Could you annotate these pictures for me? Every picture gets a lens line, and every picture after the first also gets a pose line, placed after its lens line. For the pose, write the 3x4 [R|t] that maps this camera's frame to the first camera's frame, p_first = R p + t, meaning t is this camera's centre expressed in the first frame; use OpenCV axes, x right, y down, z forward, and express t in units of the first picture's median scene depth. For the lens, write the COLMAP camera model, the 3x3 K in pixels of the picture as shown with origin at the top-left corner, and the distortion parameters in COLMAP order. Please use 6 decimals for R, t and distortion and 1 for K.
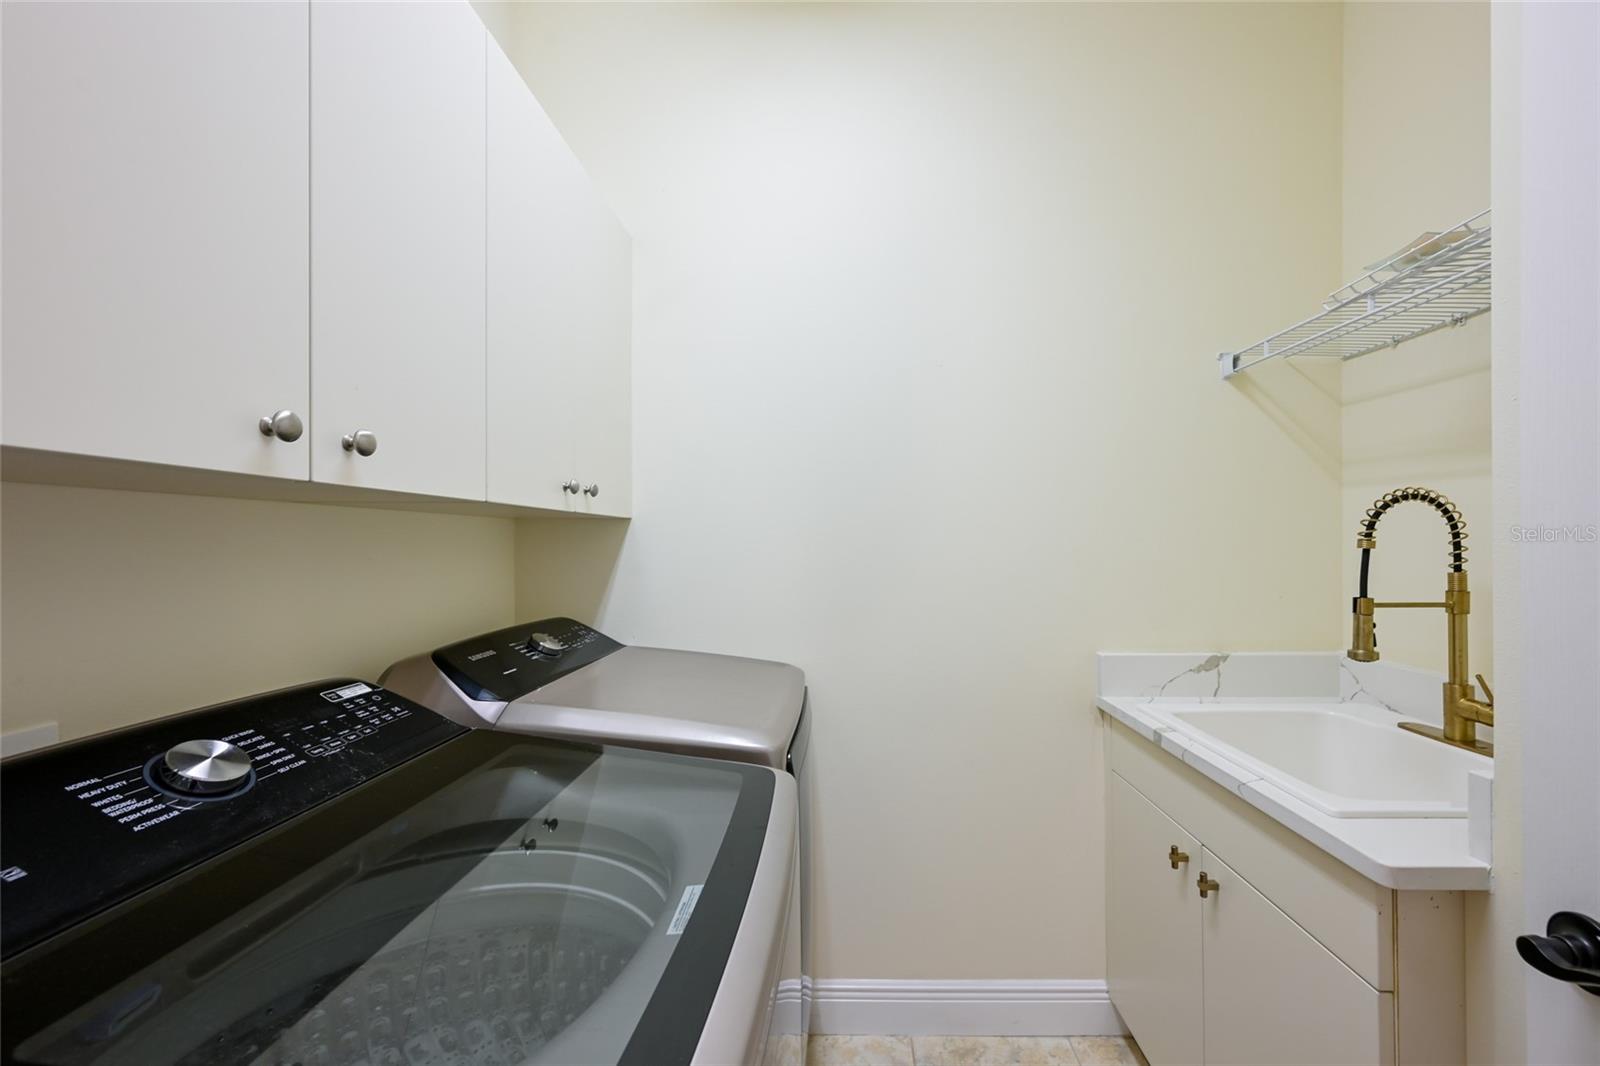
lens RADIAL K [[650.5, 0, 800.0], [0, 650.5, 533.0], [0, 0, 1]] dist [-0.002382, -0.000412]
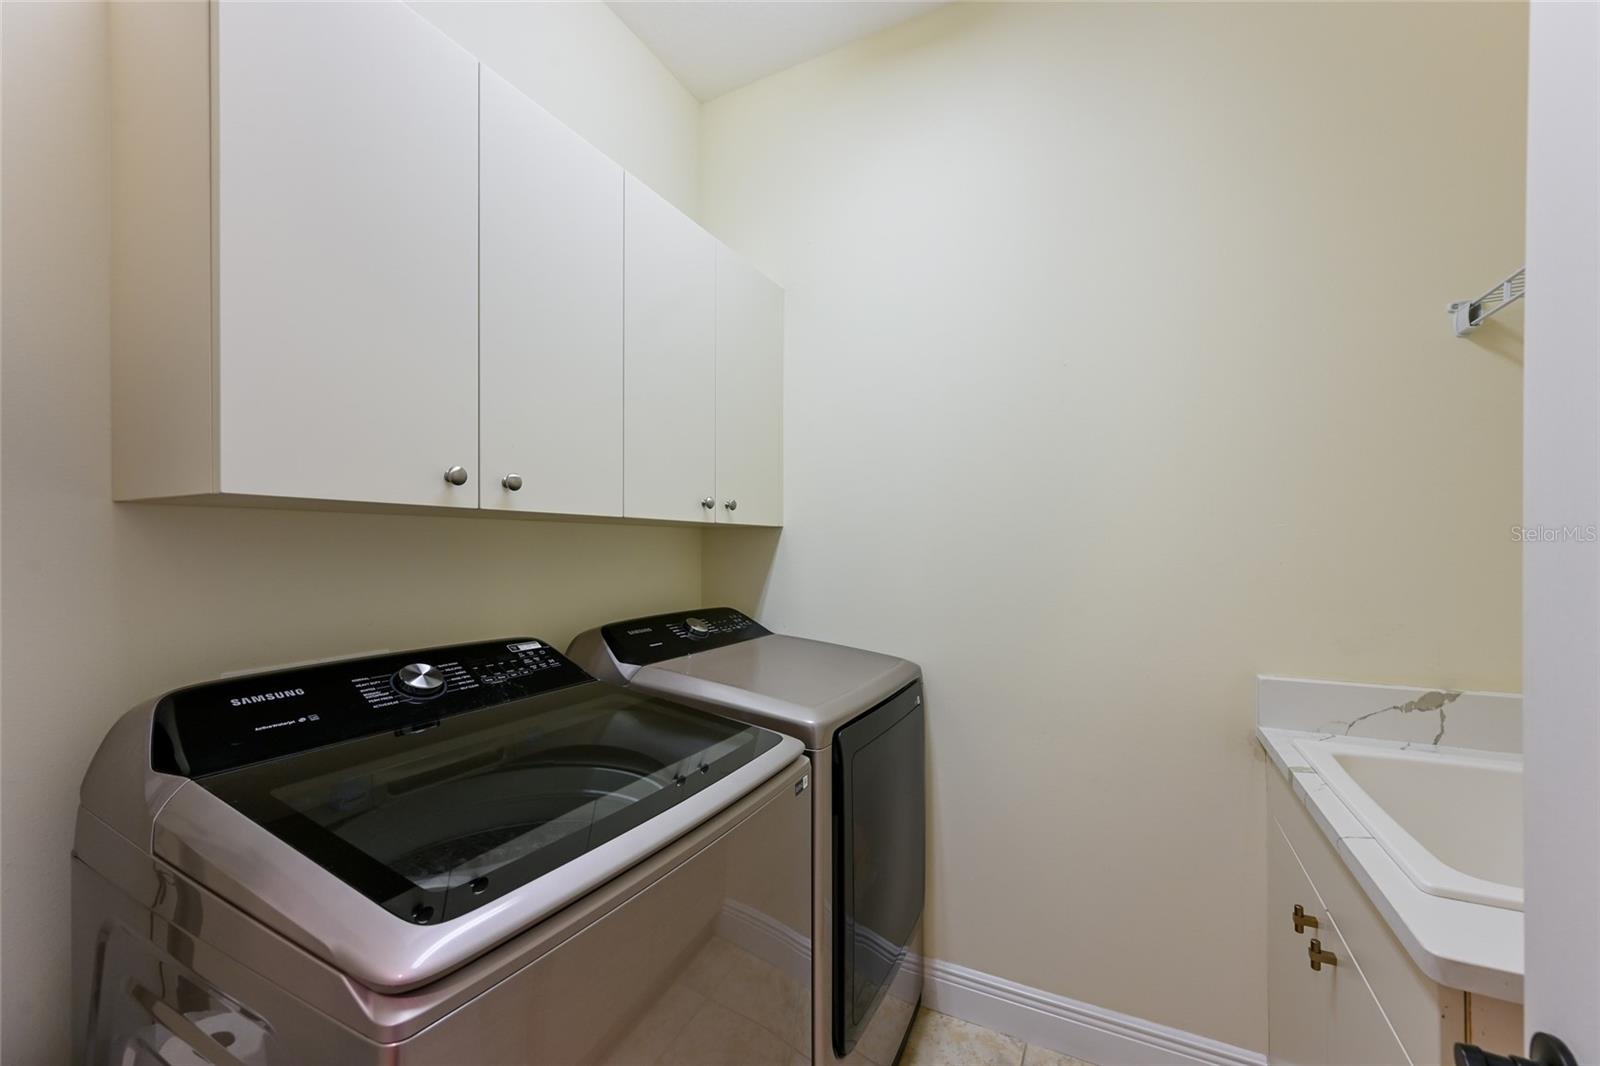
lens RADIAL K [[631.1, 0, 807.1], [0, 631.1, 541.8], [0, 0, 1]] dist [0.000114, 0.000060]
pose [[0.898720, -0.003827, -0.438505, 0.414271], [0.005860, 0.999977, 0.003283, 0.000137], [0.438483, -0.005520, 0.898723, -0.022290]]
